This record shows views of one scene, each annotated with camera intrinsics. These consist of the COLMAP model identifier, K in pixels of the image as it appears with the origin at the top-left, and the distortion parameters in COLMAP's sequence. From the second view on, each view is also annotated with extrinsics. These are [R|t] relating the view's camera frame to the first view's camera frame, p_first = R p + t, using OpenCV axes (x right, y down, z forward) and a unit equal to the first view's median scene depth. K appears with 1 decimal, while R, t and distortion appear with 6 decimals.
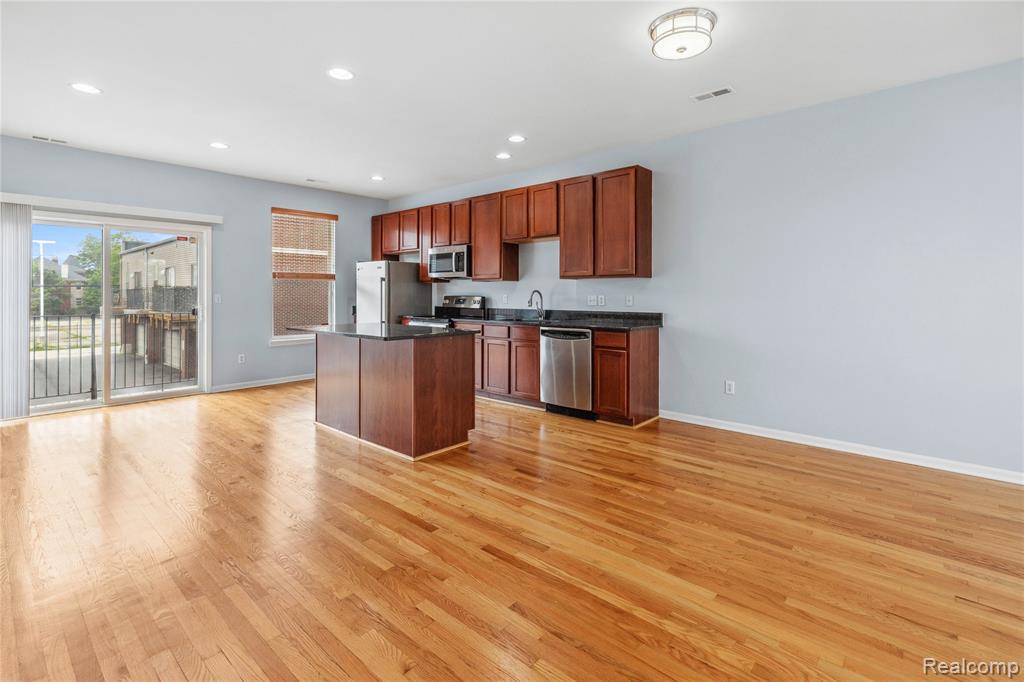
lens RADIAL K [[477.0, 0, 516.1], [0, 477.0, 297.1], [0, 0, 1]] dist [0.005500, 0.000450]
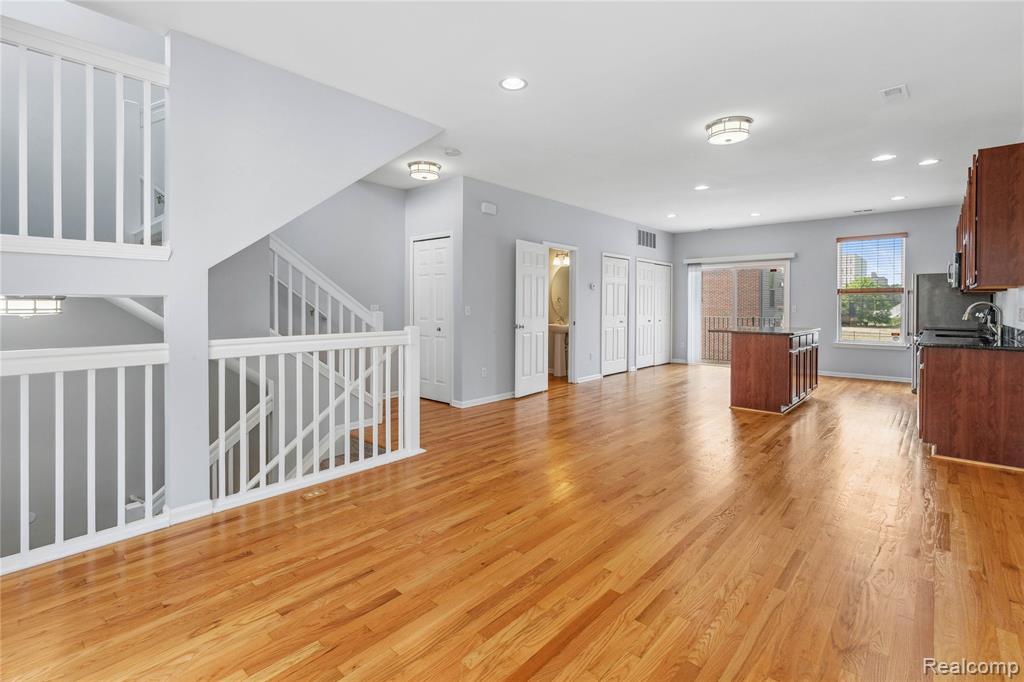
lens RADIAL K [[477.0, 0, 513.0], [0, 477.0, 308.4], [0, 0, 1]] dist [0.005500, 0.000450]
pose [[-0.003932, 0.006275, -0.999973, 1.021833], [-0.011098, 0.999918, 0.006318, 0.001151], [0.999931, 0.011123, -0.003862, 0.192113]]
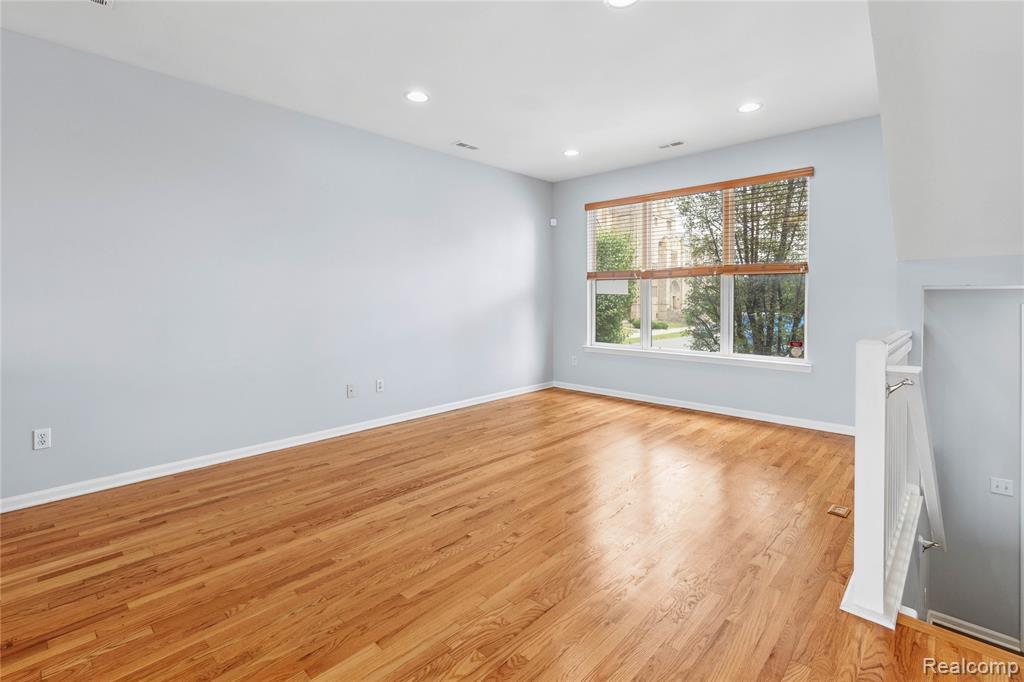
lens RADIAL K [[477.0, 0, 513.1], [0, 477.0, 304.6], [0, 0, 1]] dist [0.005500, 0.000450]
pose [[0.030306, -0.019131, 0.999358, -0.170508], [0.012059, 0.999751, 0.018773, -0.000698], [-0.999468, 0.011482, 0.030530, 0.289509]]
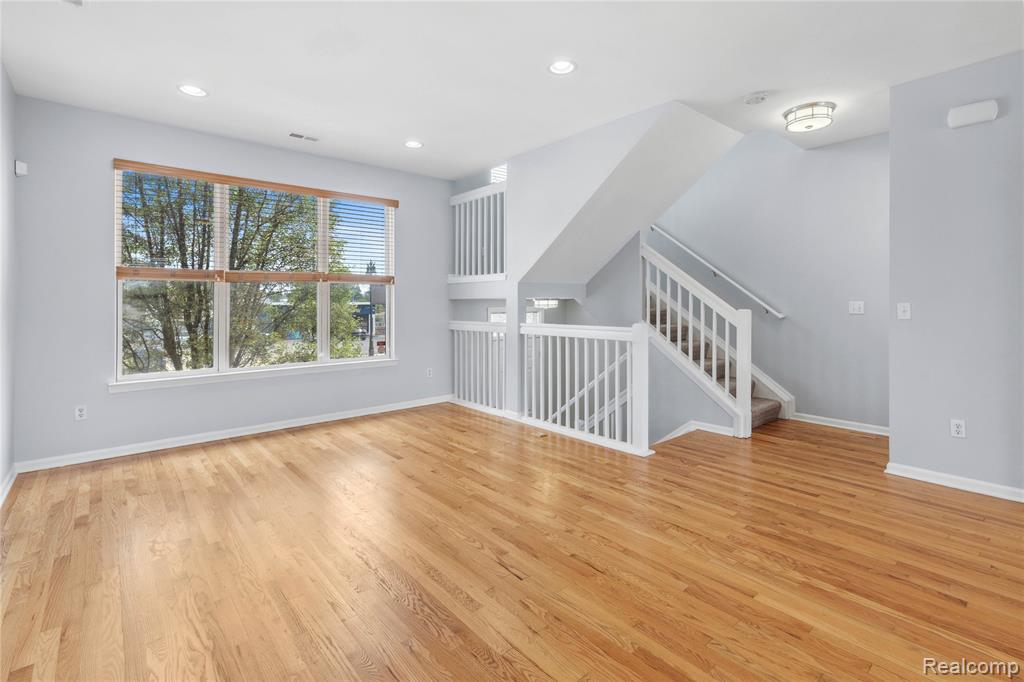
lens RADIAL K [[477.0, 0, 518.6], [0, 477.0, 305.6], [0, 0, 1]] dist [0.005500, 0.000450]
pose [[-0.991760, 0.000826, 0.128103, 0.315183], [0.003002, 0.999854, 0.016798, -0.005971], [-0.128071, 0.017044, -0.991619, 0.828487]]
